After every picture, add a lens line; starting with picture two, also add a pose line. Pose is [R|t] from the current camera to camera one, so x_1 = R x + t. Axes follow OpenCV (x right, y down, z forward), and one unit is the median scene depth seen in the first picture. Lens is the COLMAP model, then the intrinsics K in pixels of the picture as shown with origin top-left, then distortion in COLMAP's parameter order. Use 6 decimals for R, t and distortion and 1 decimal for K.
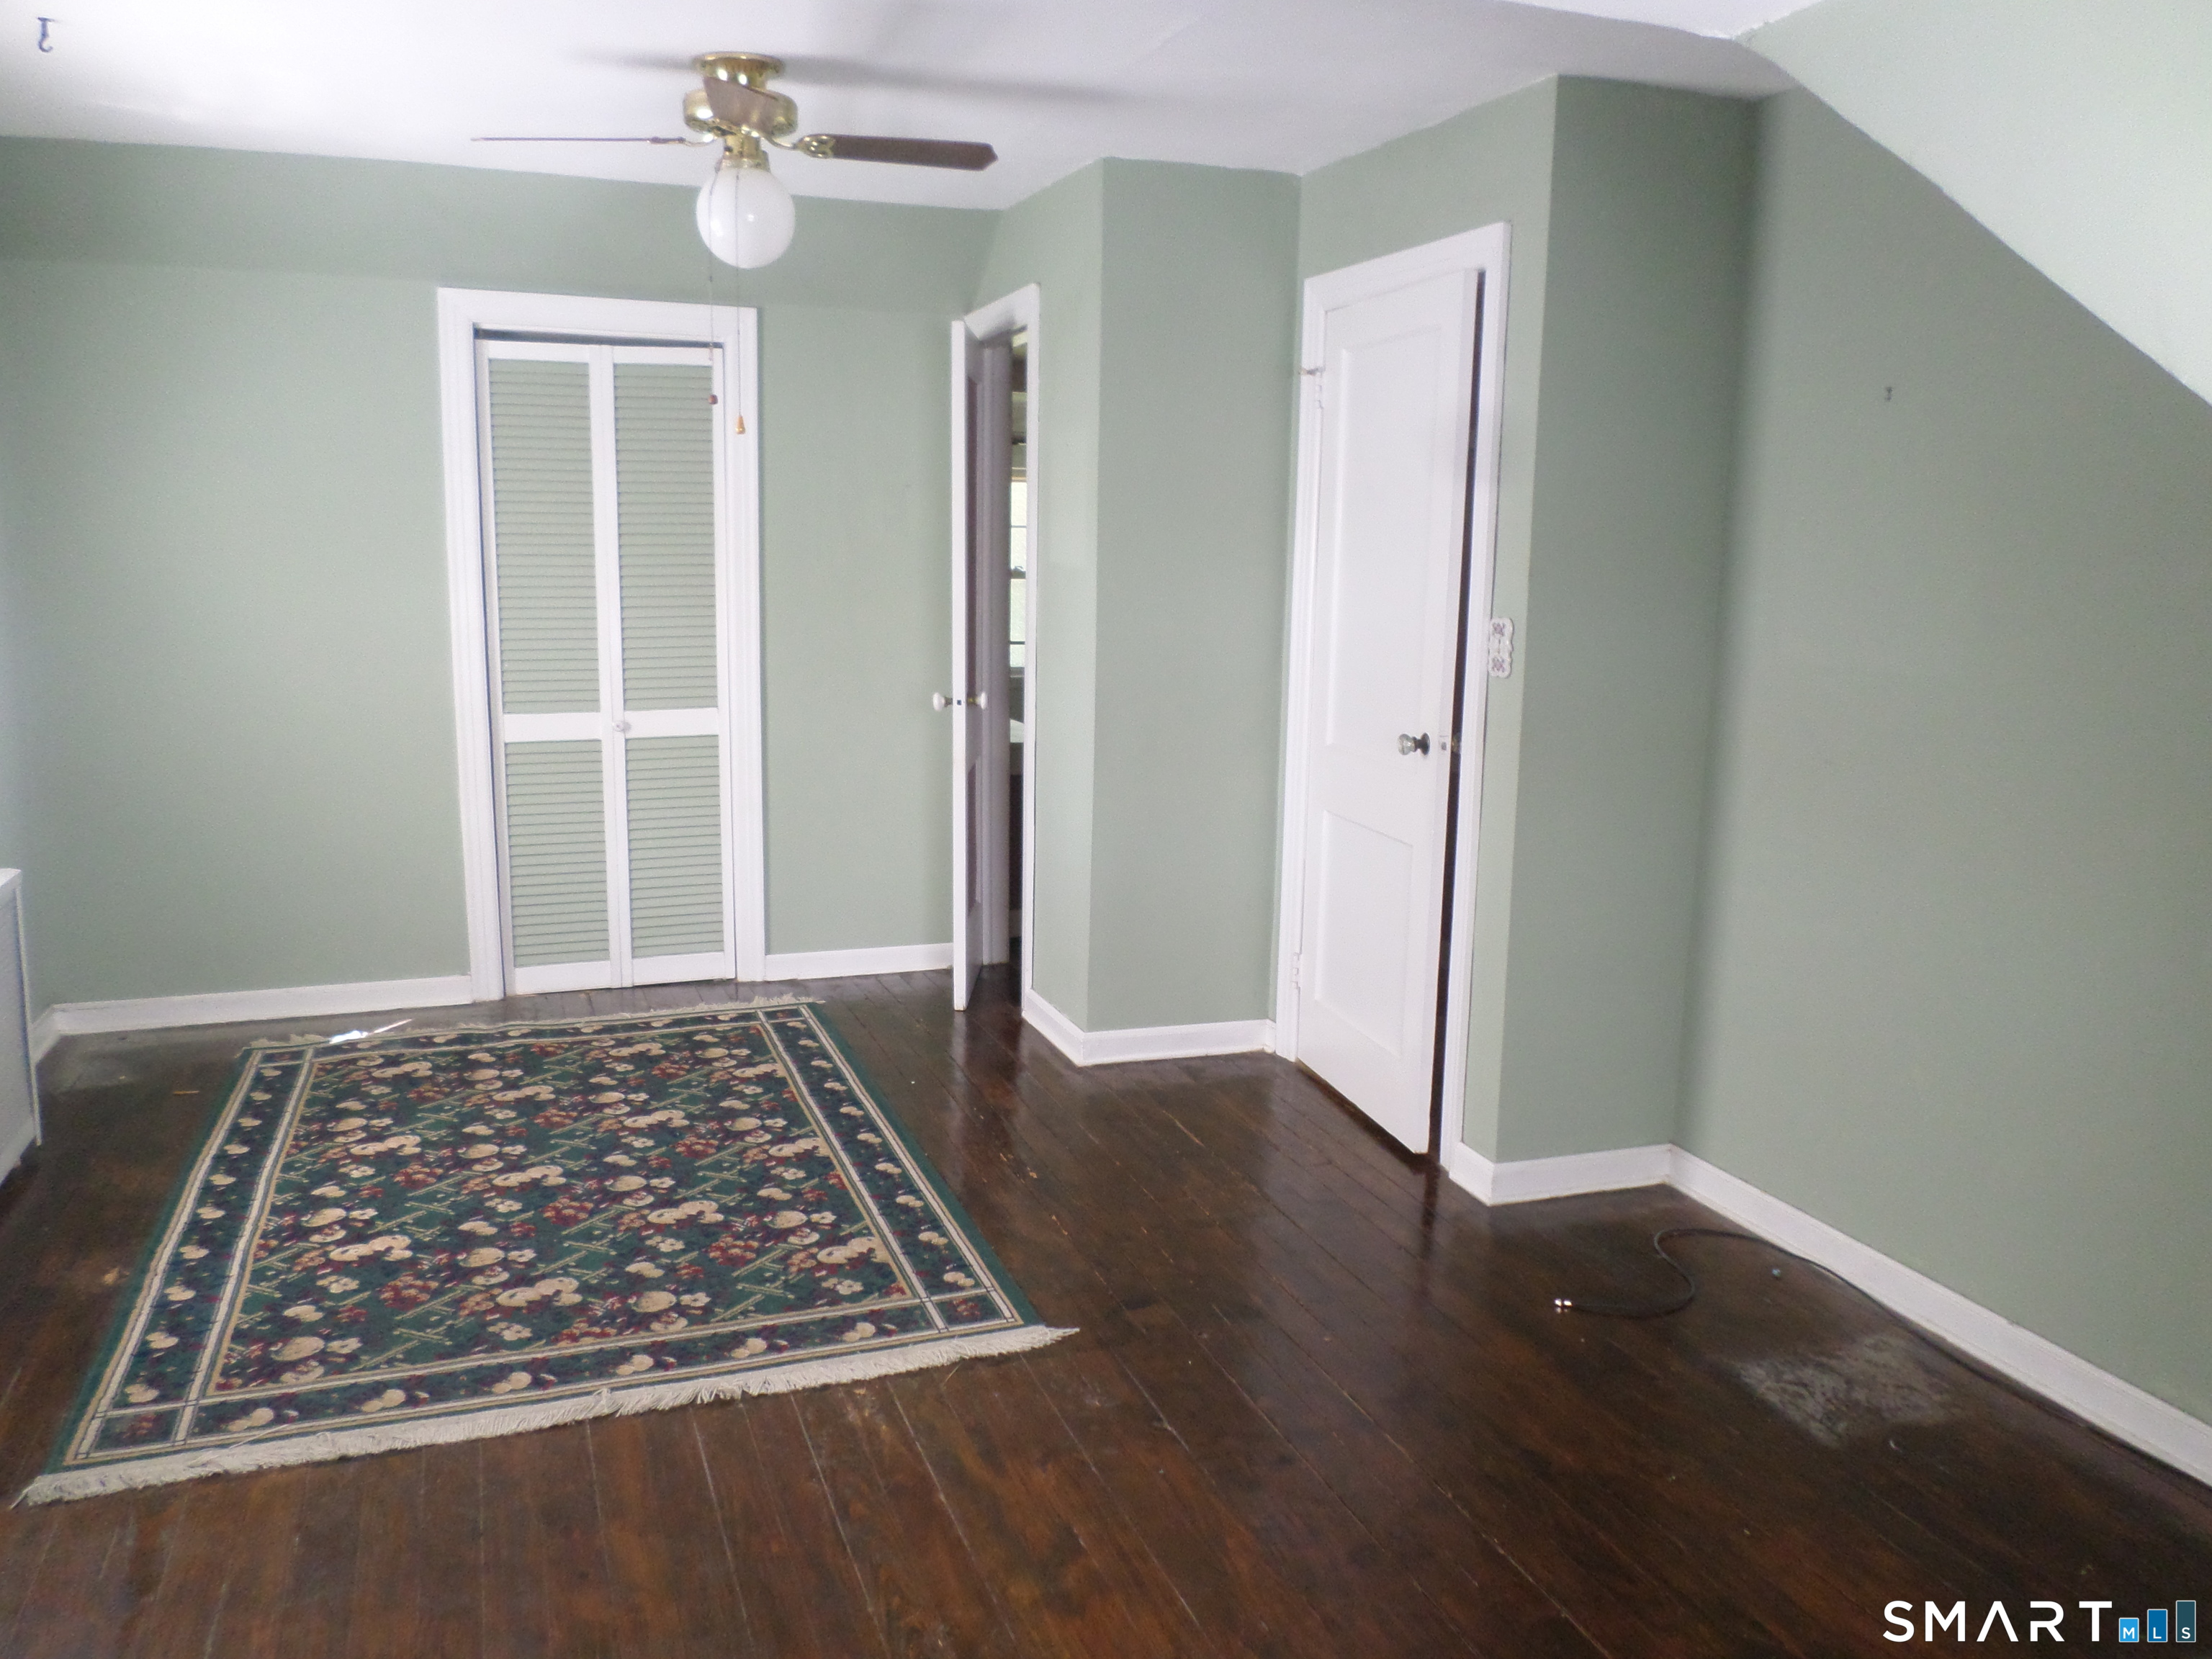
lens RADIAL K [[1689.9, 0, 1110.3], [0, 1689.9, 849.3], [0, 0, 1]] dist [-0.000595, -0.015631]
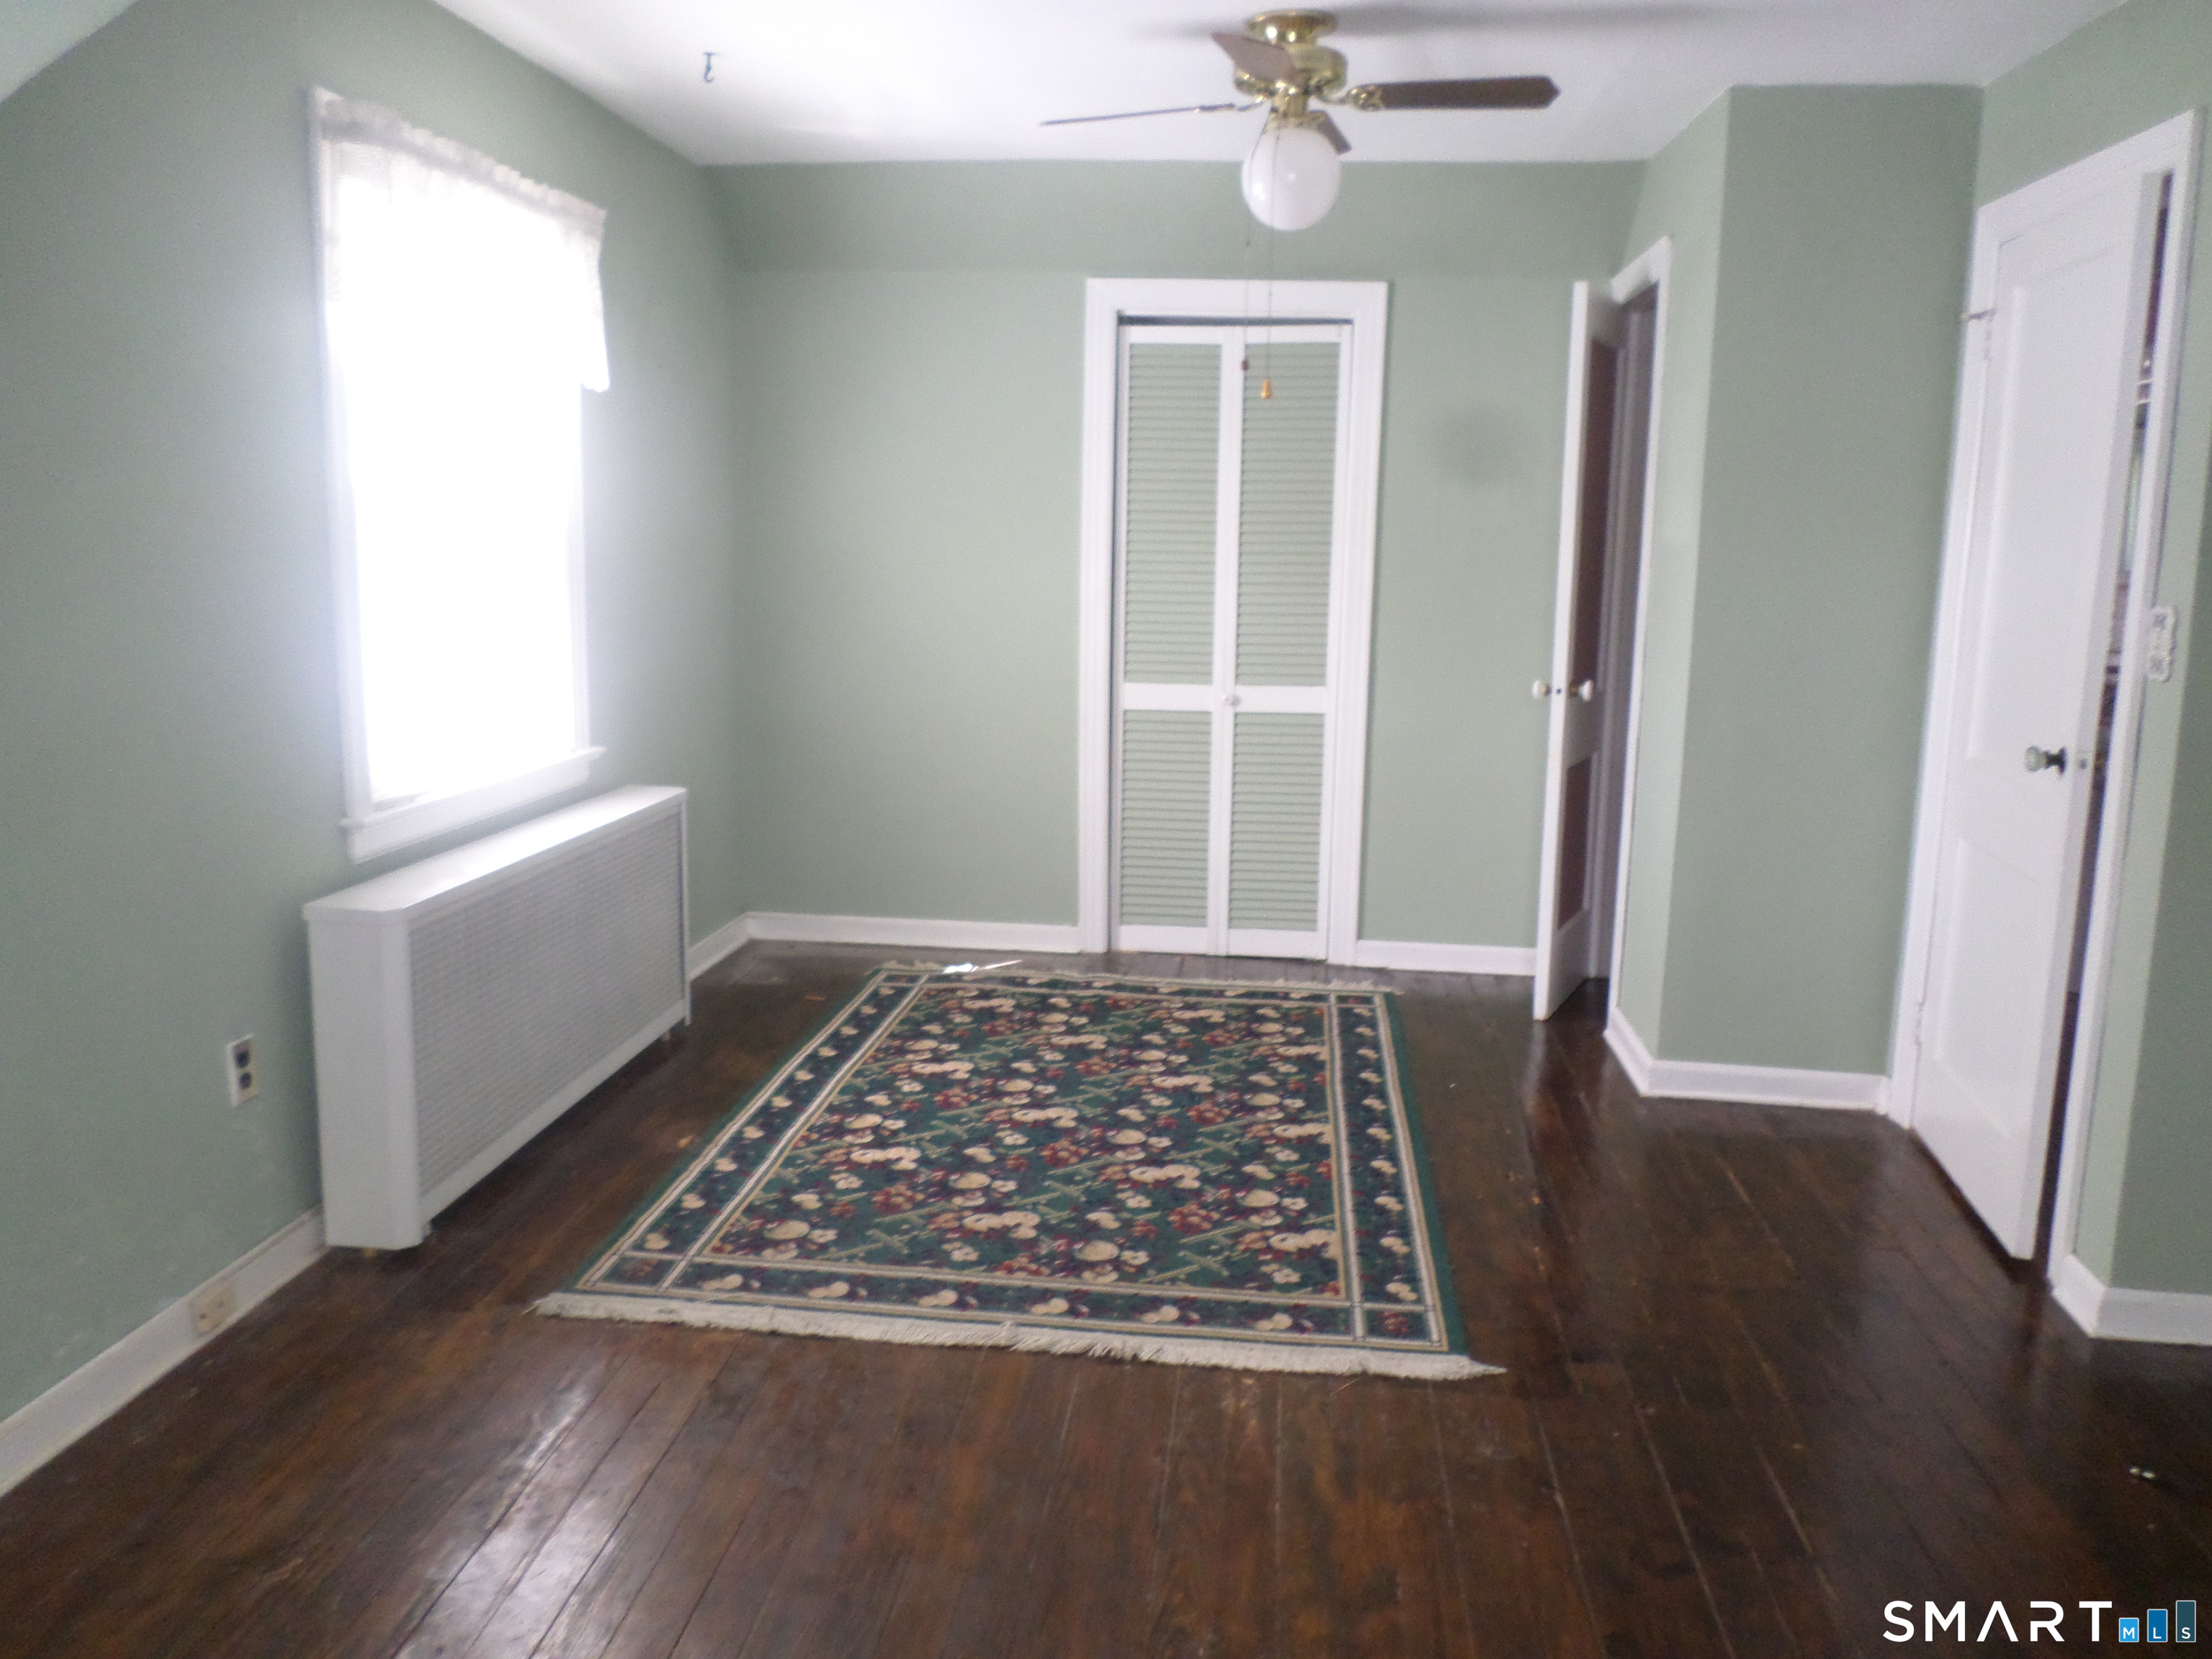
lens RADIAL K [[1689.9, 0, 1108.6], [0, 1689.9, 840.9], [0, 0, 1]] dist [-0.000595, -0.015631]
pose [[0.895274, 0.085532, -0.437228, 0.134457], [-0.088019, 0.996012, 0.014614, 0.004940], [0.436734, 0.025401, 0.899232, 0.068000]]
